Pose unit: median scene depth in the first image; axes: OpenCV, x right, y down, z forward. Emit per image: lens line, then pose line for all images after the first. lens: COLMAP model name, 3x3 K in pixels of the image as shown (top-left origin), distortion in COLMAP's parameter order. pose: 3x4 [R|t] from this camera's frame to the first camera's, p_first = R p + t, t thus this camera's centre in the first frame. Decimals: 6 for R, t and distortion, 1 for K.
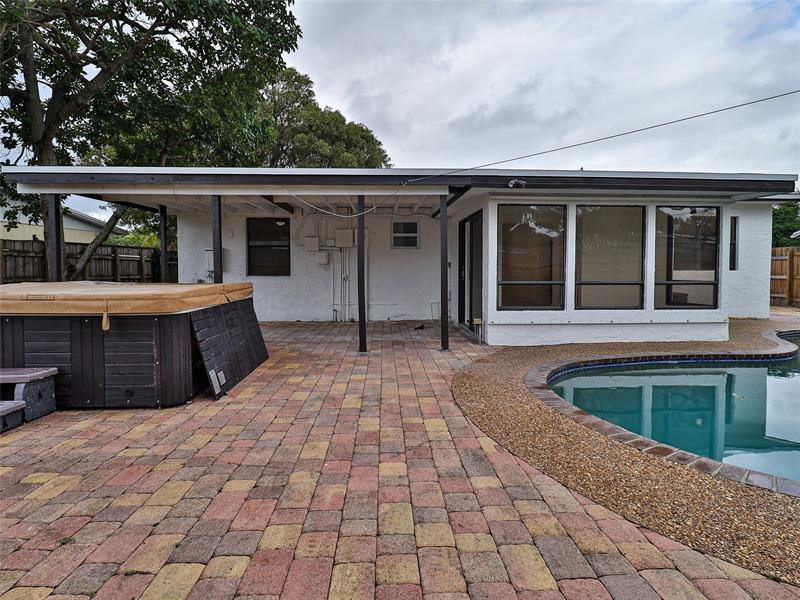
lens RADIAL K [[417.9, 0, 407.5], [0, 417.9, 283.4], [0, 0, 1]] dist [0.010062, -0.014074]
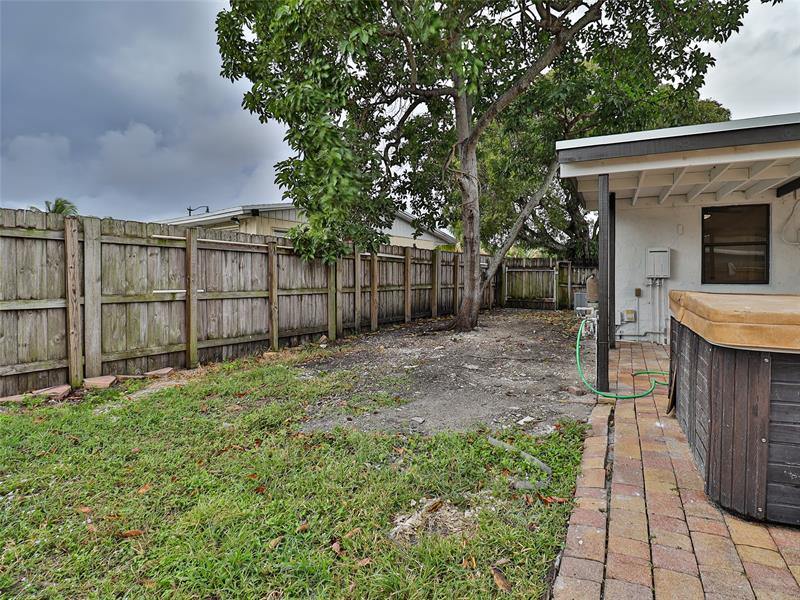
lens RADIAL K [[414.0, 0, 441.2], [0, 414.0, 285.6], [0, 0, 1]] dist [-0.021330, -0.000411]
pose [[0.915680, 0.002090, -0.401903, -0.751299], [-0.006768, 0.999925, -0.010221, -0.006866], [0.401851, 0.012079, 0.915625, 0.188103]]
